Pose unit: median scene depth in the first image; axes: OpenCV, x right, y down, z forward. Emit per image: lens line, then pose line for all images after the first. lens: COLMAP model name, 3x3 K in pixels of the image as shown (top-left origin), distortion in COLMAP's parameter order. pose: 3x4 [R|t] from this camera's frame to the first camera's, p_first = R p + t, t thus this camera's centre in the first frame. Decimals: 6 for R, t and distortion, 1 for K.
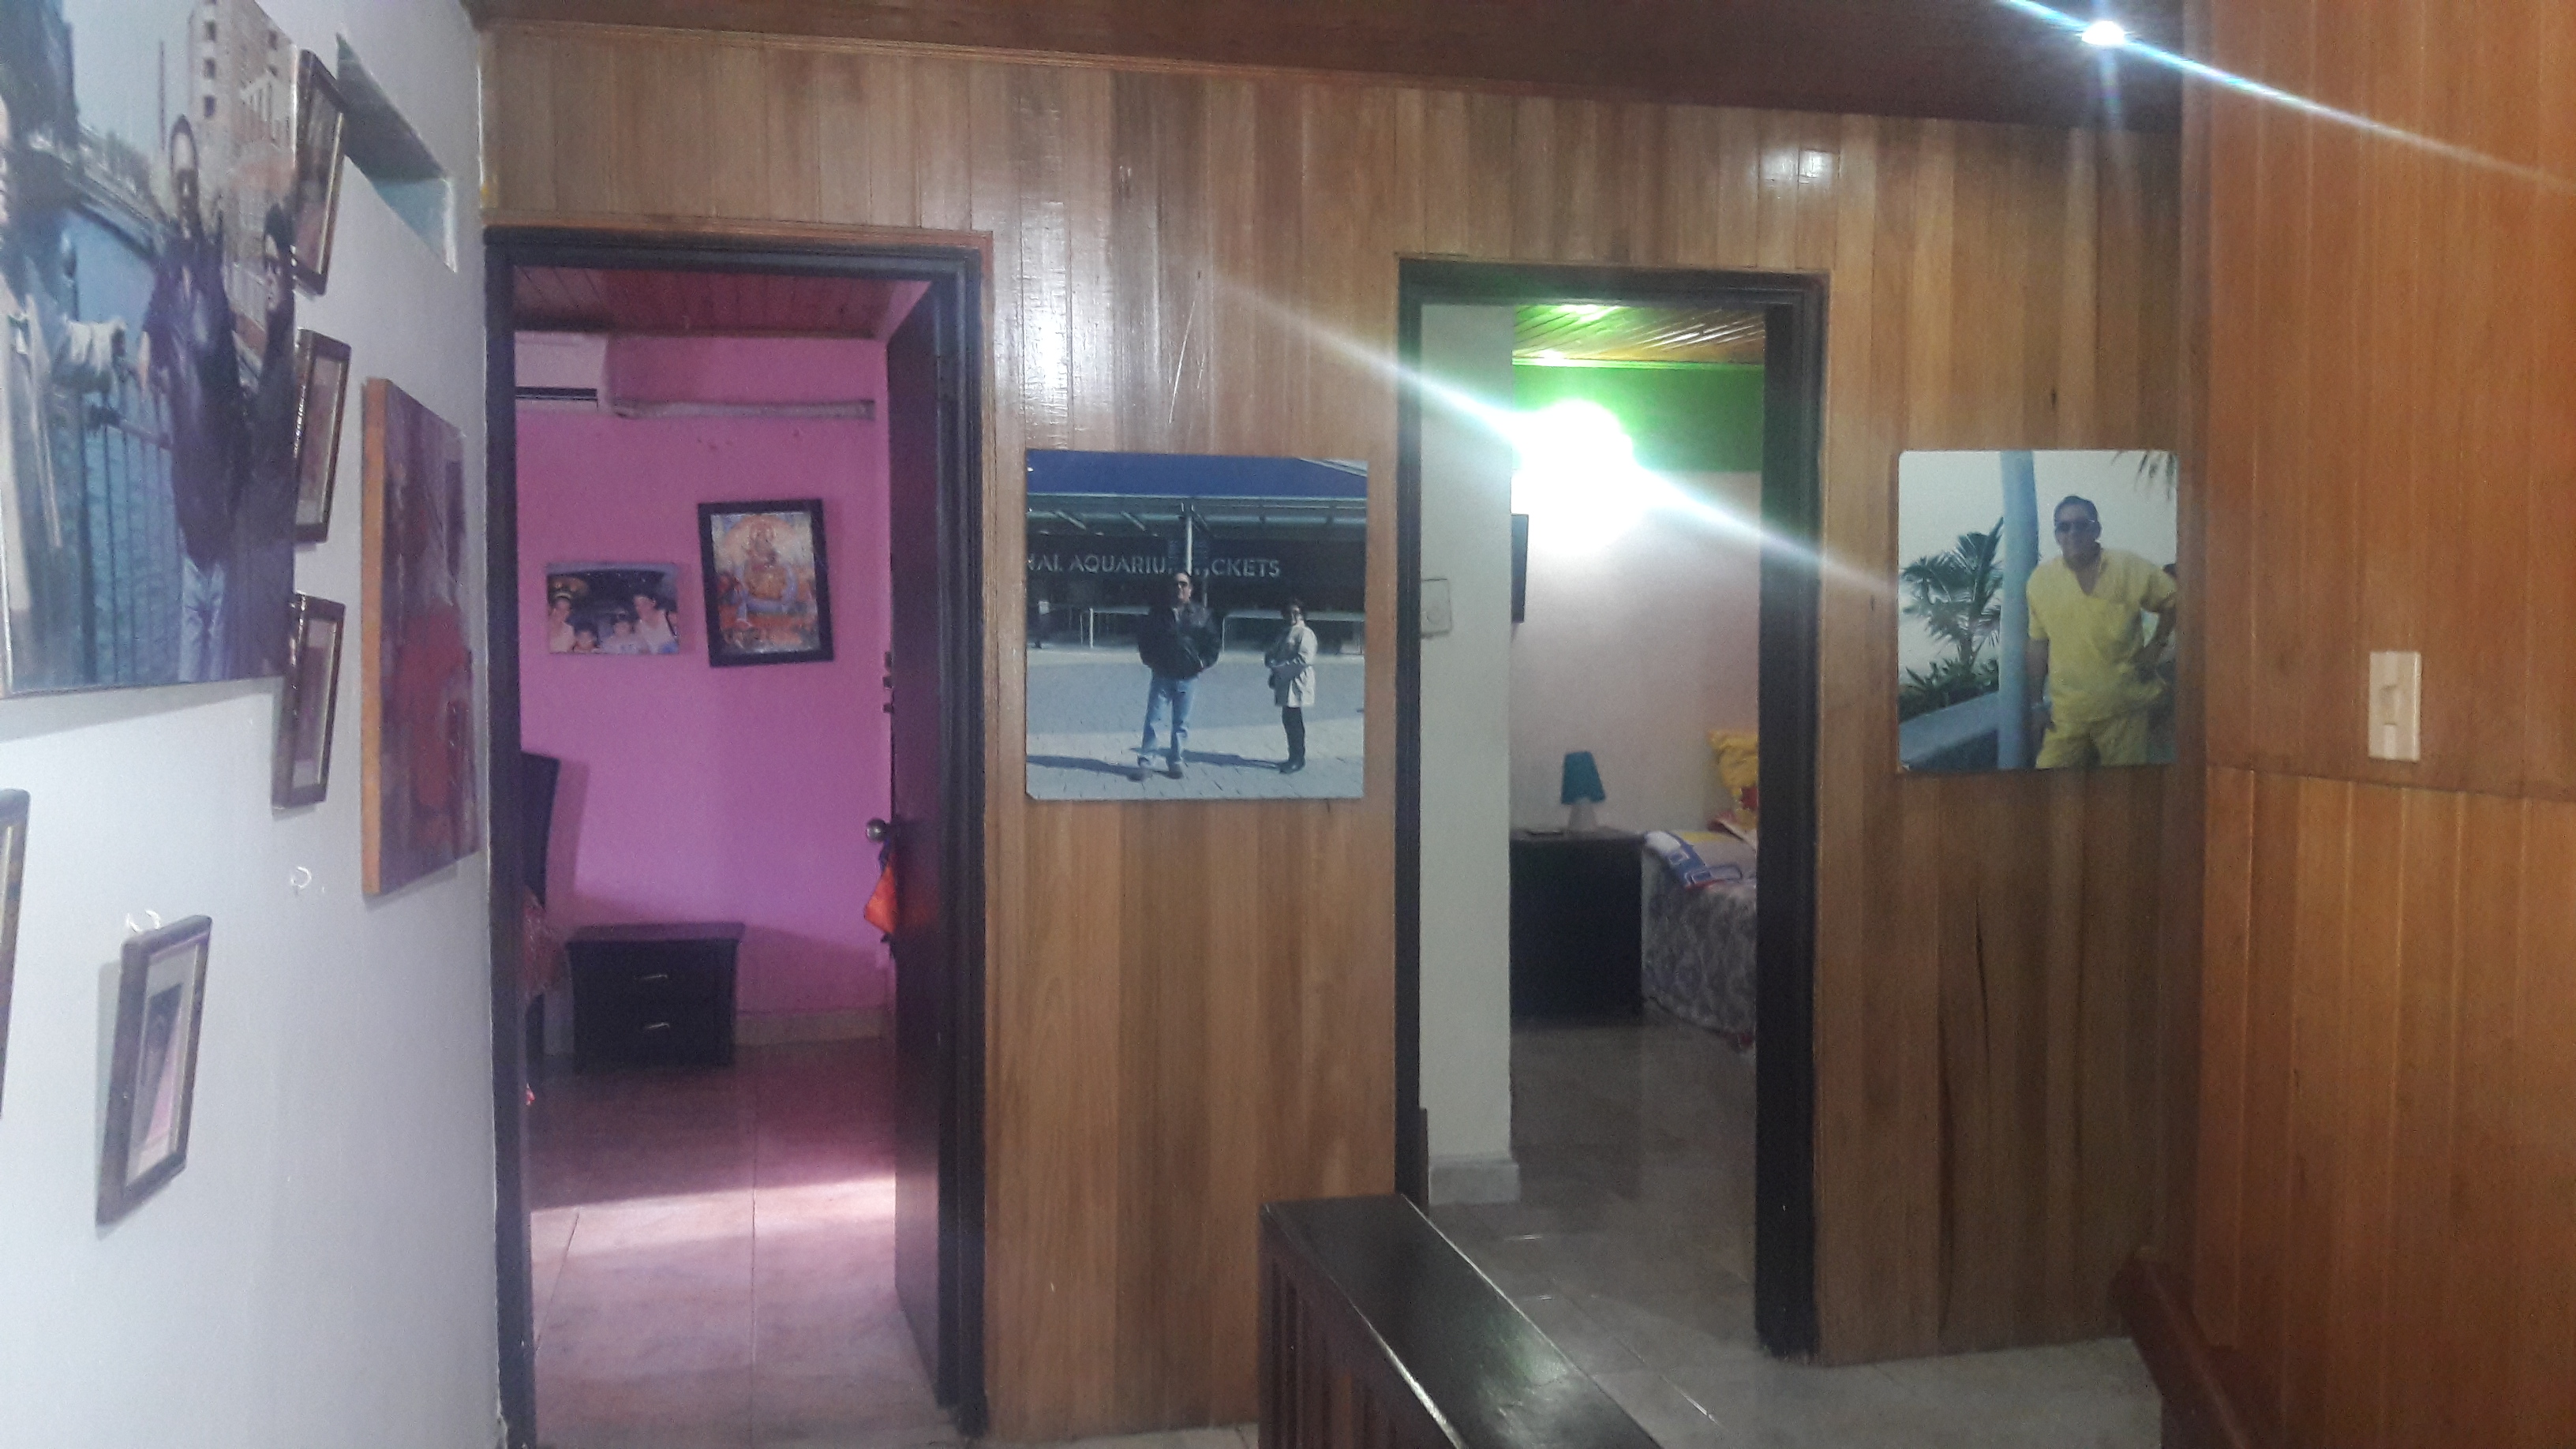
lens RADIAL K [[2183.6, 0, 1280.9], [0, 2183.6, 721.6], [0, 0, 1]] dist [0.117523, -0.186240]
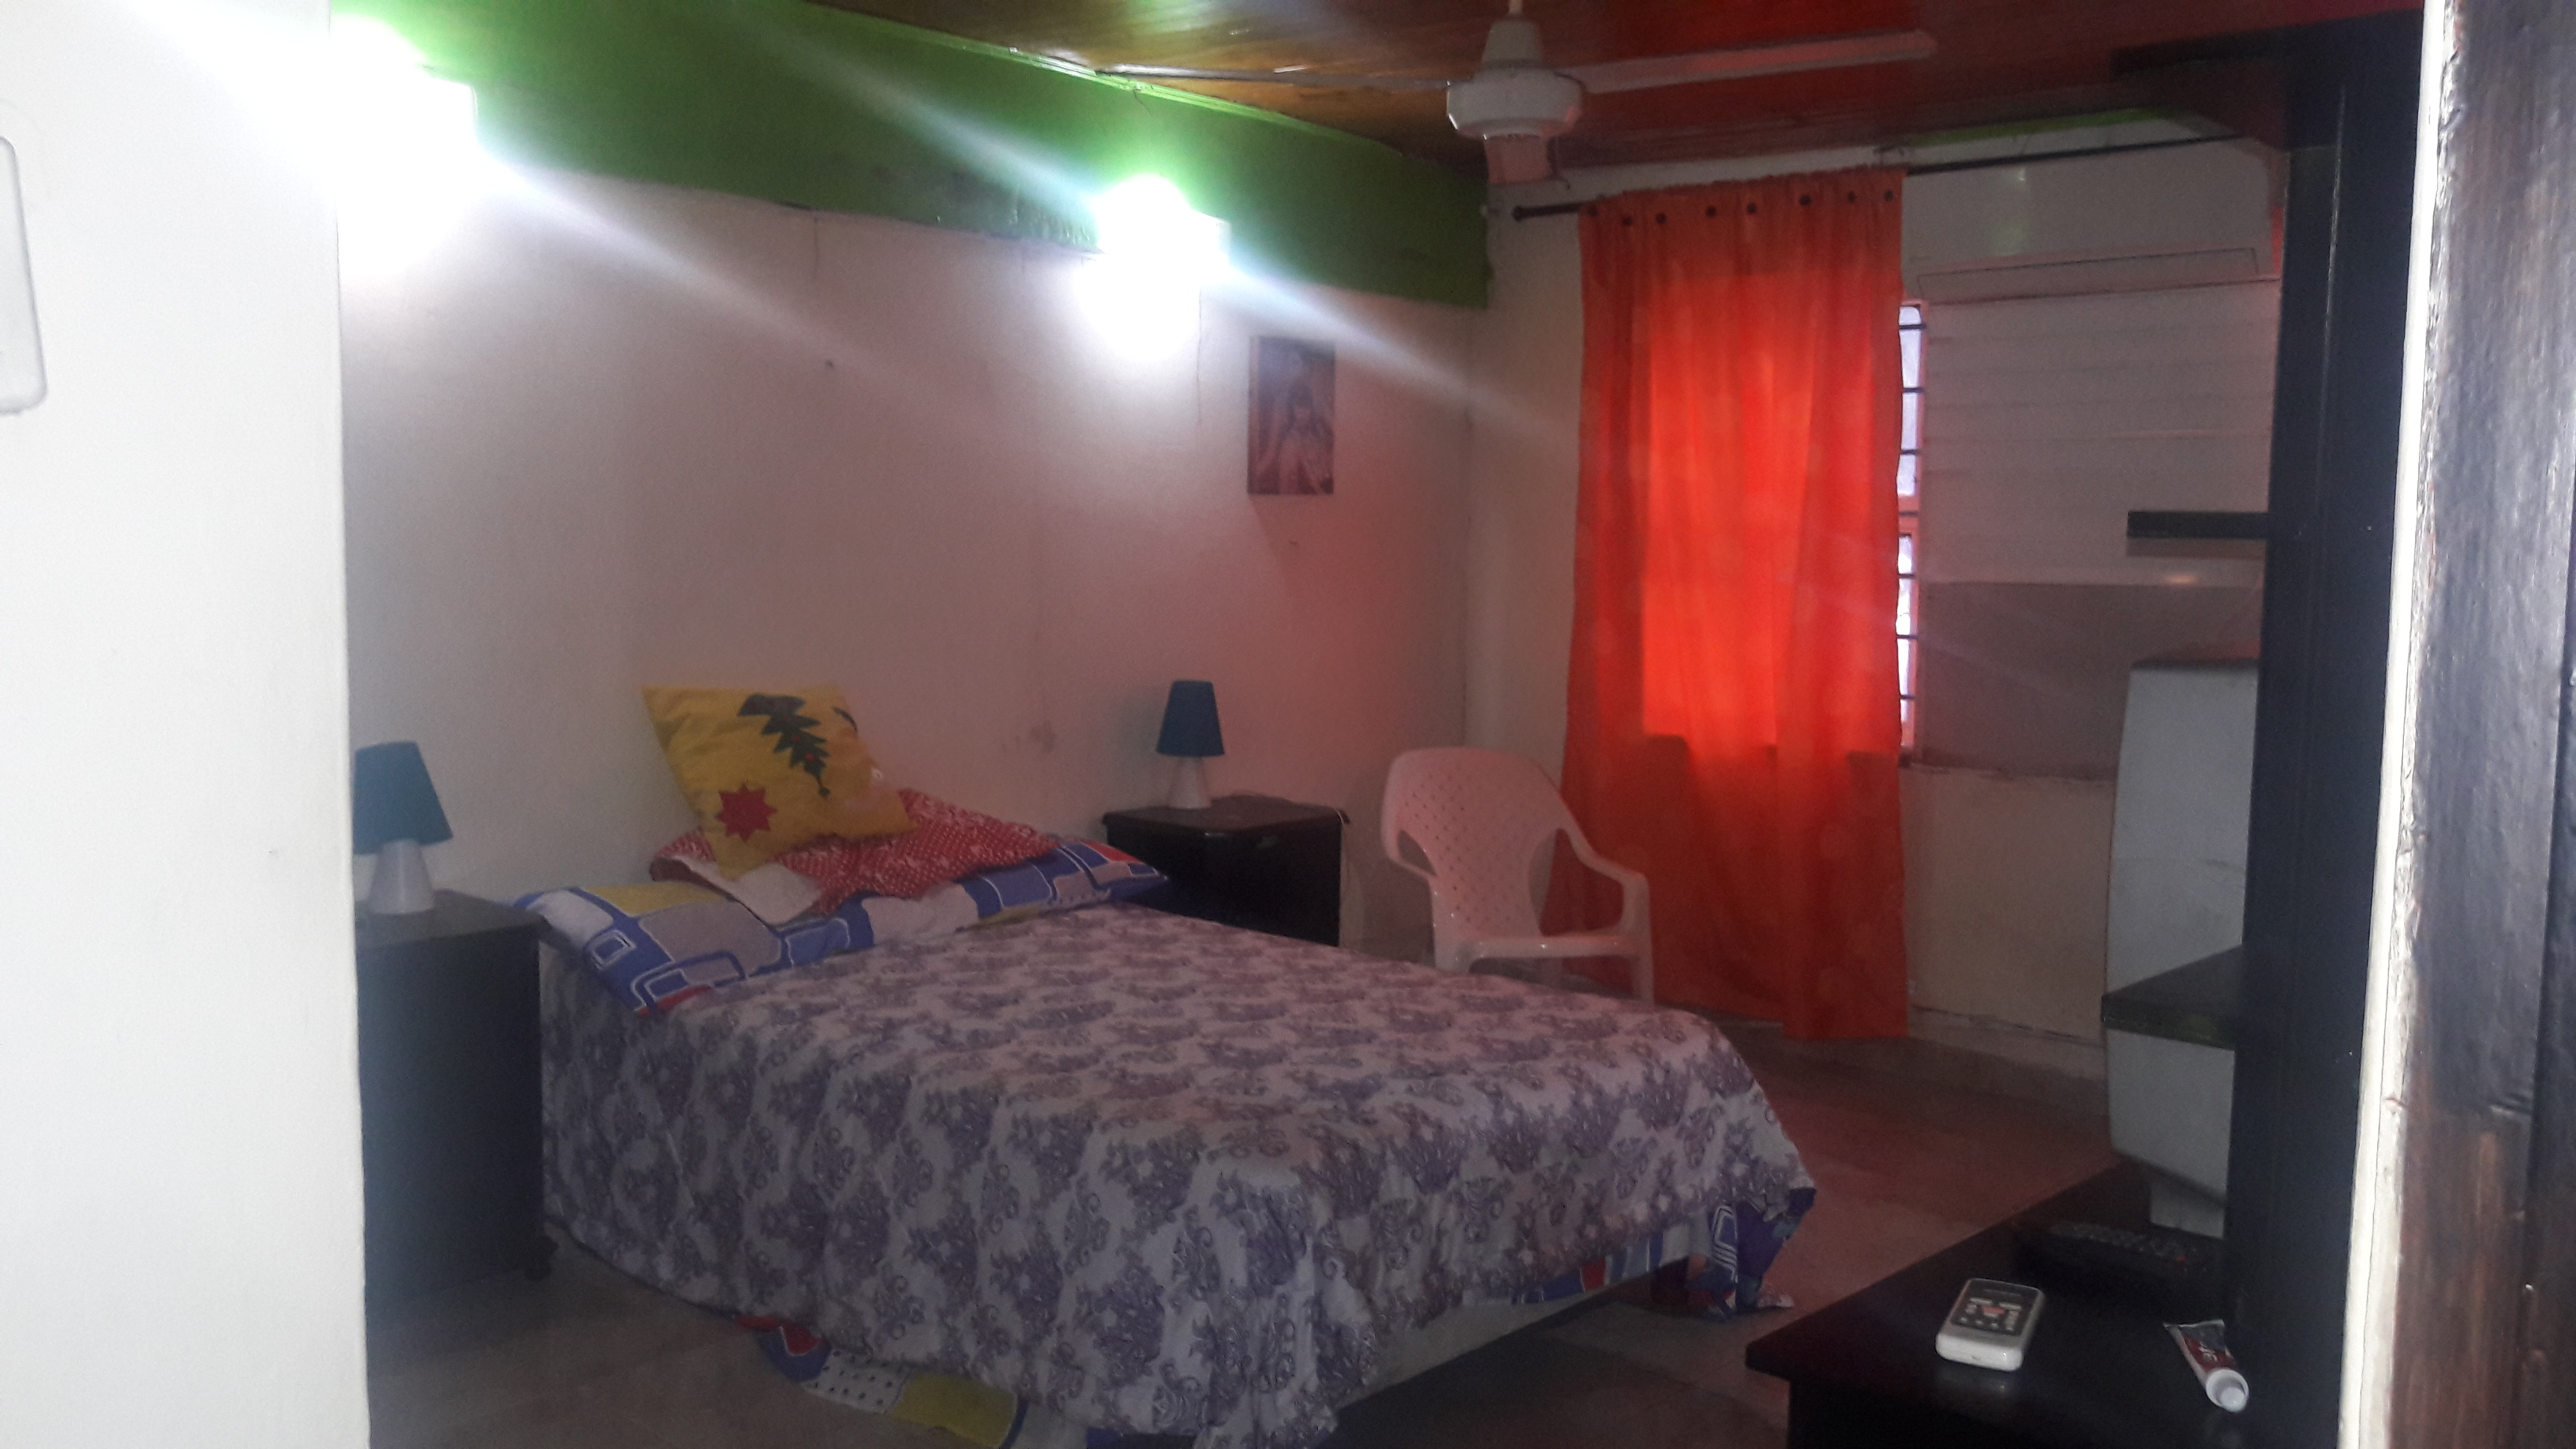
lens RADIAL K [[2183.6, 0, 1347.0], [0, 2183.6, 720.8], [0, 0, 1]] dist [0.117523, -0.186240]
pose [[0.835851, -0.038376, 0.547614, 0.047727], [0.016797, 0.998874, 0.044361, -0.009089], [-0.548699, -0.027881, 0.835555, 0.489318]]
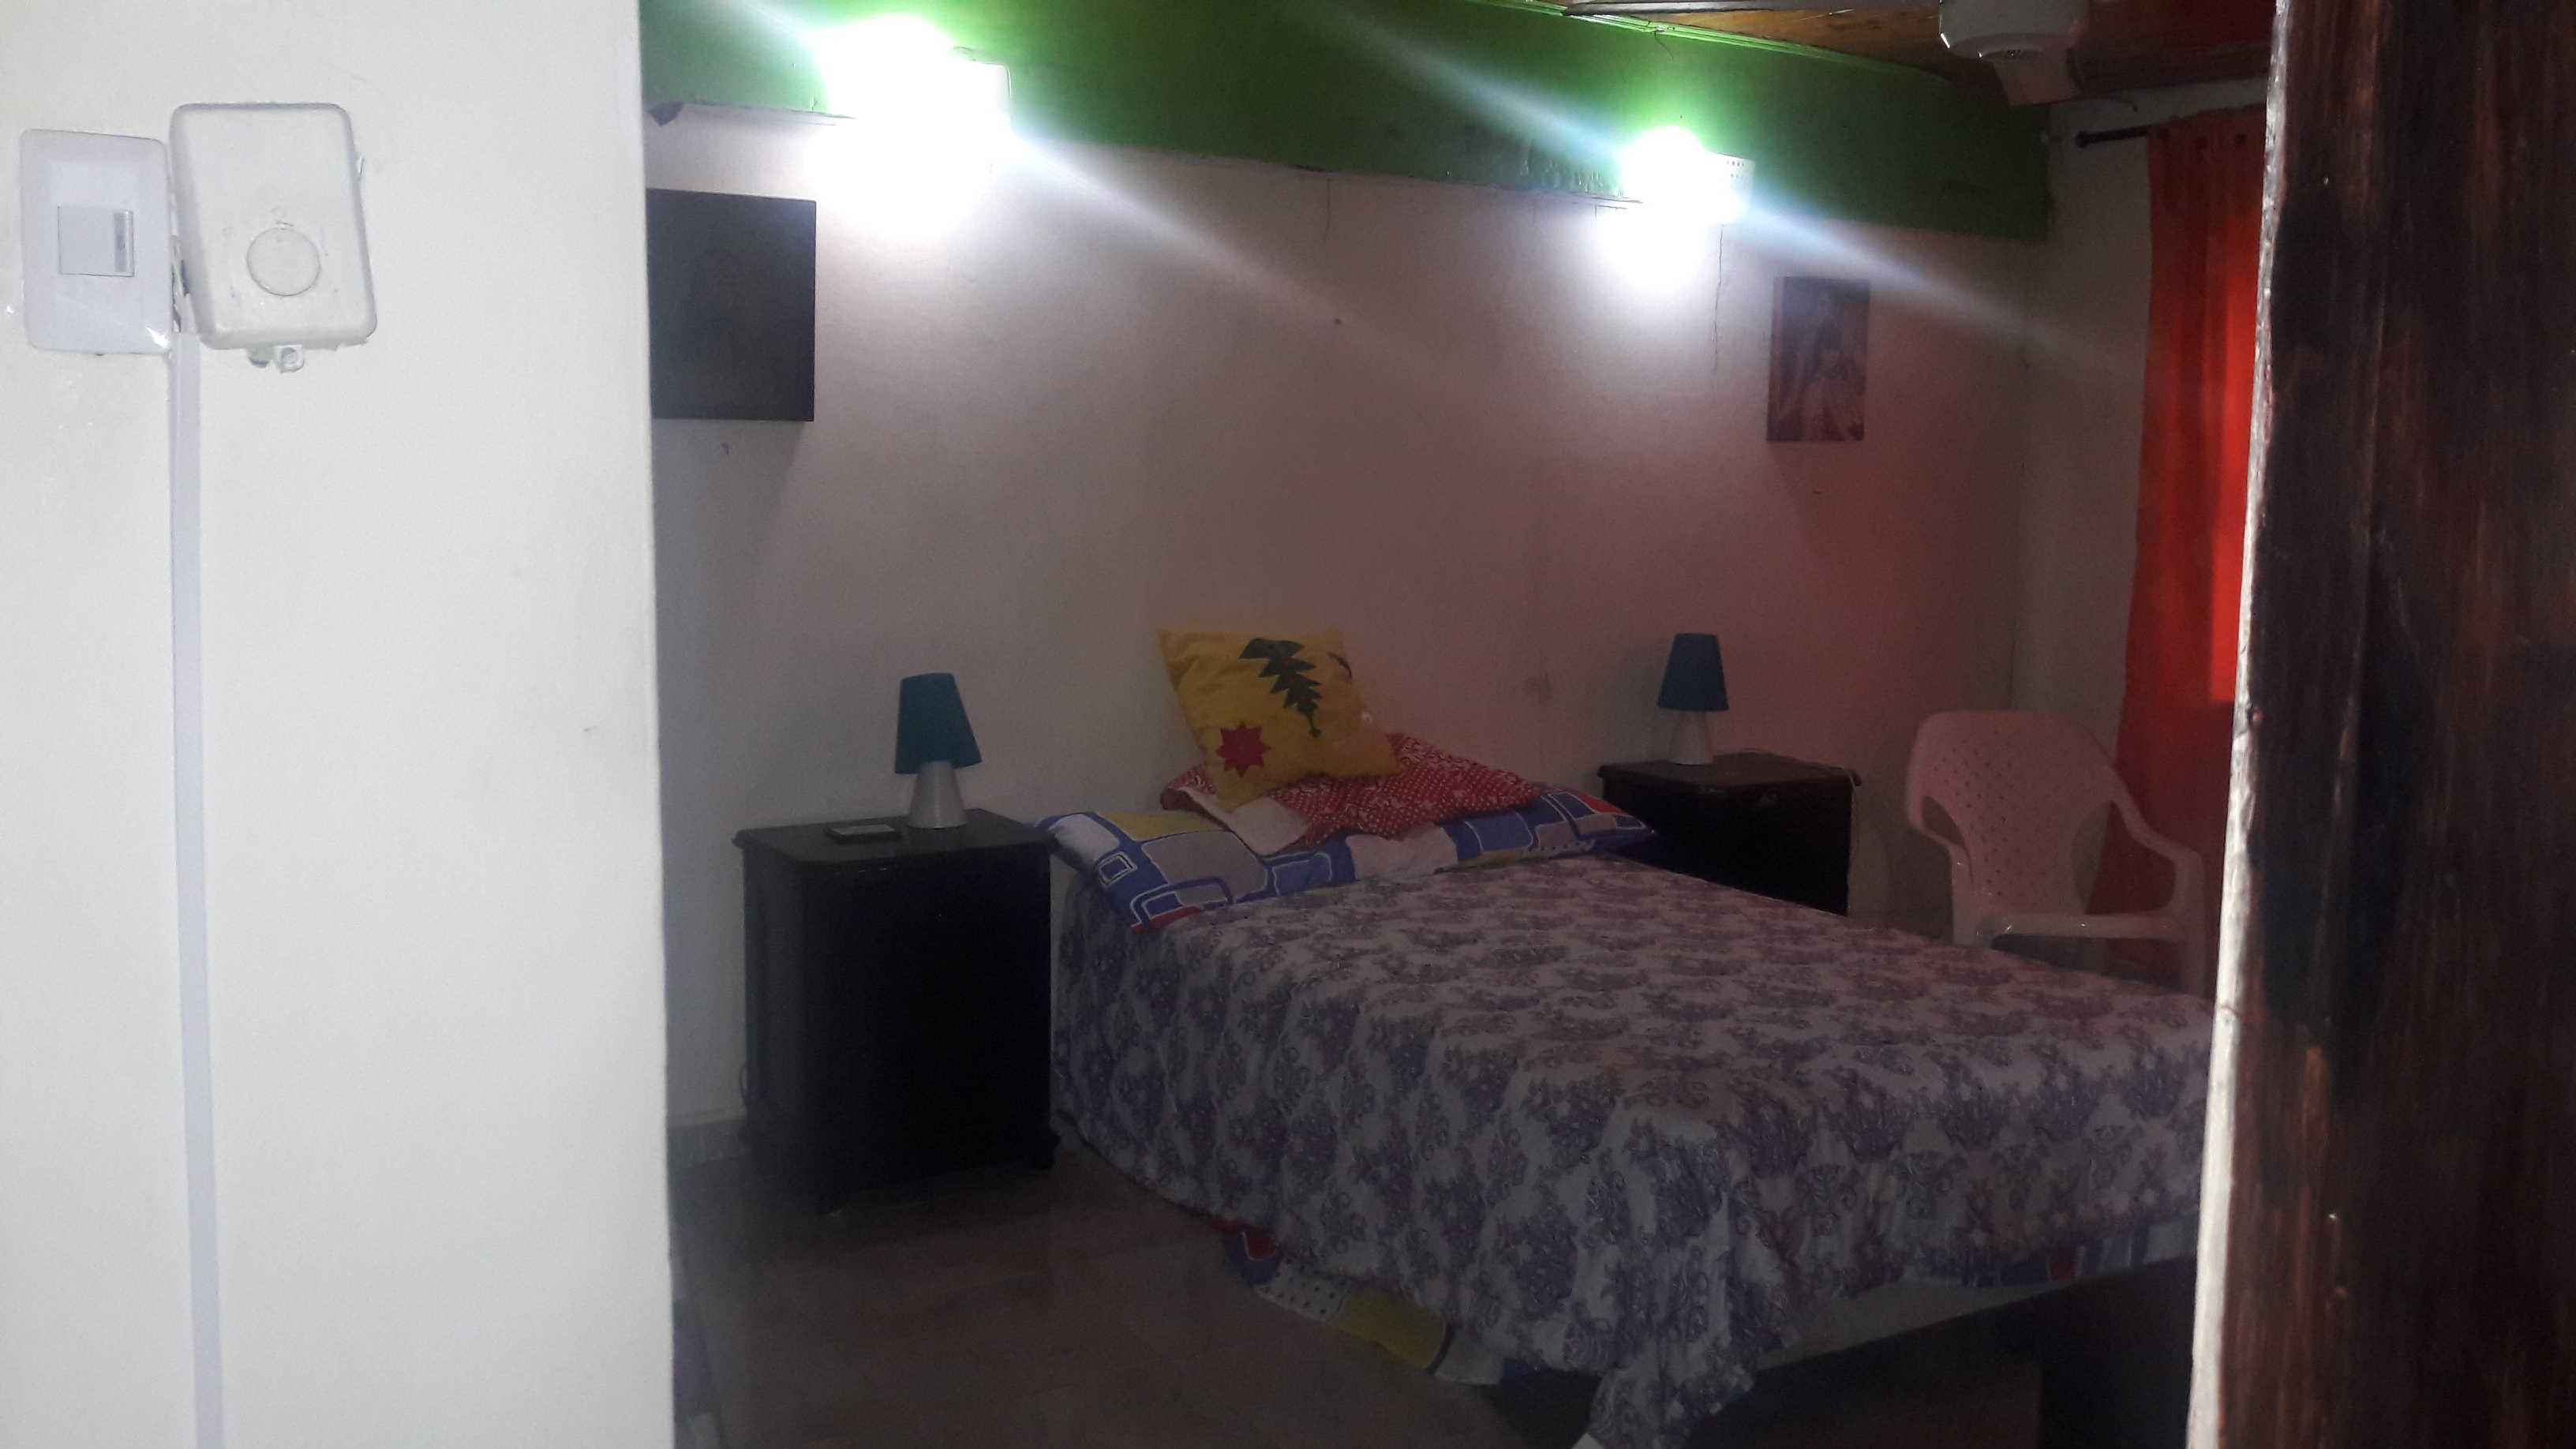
lens RADIAL K [[2183.6, 0, 1293.9], [0, 2183.6, 724.4], [0, 0, 1]] dist [0.117523, -0.186240]
pose [[0.958319, -0.021474, 0.284894, 0.070800], [0.004523, 0.998187, 0.060024, -0.005368], [-0.285666, -0.056233, 0.956678, 0.475628]]
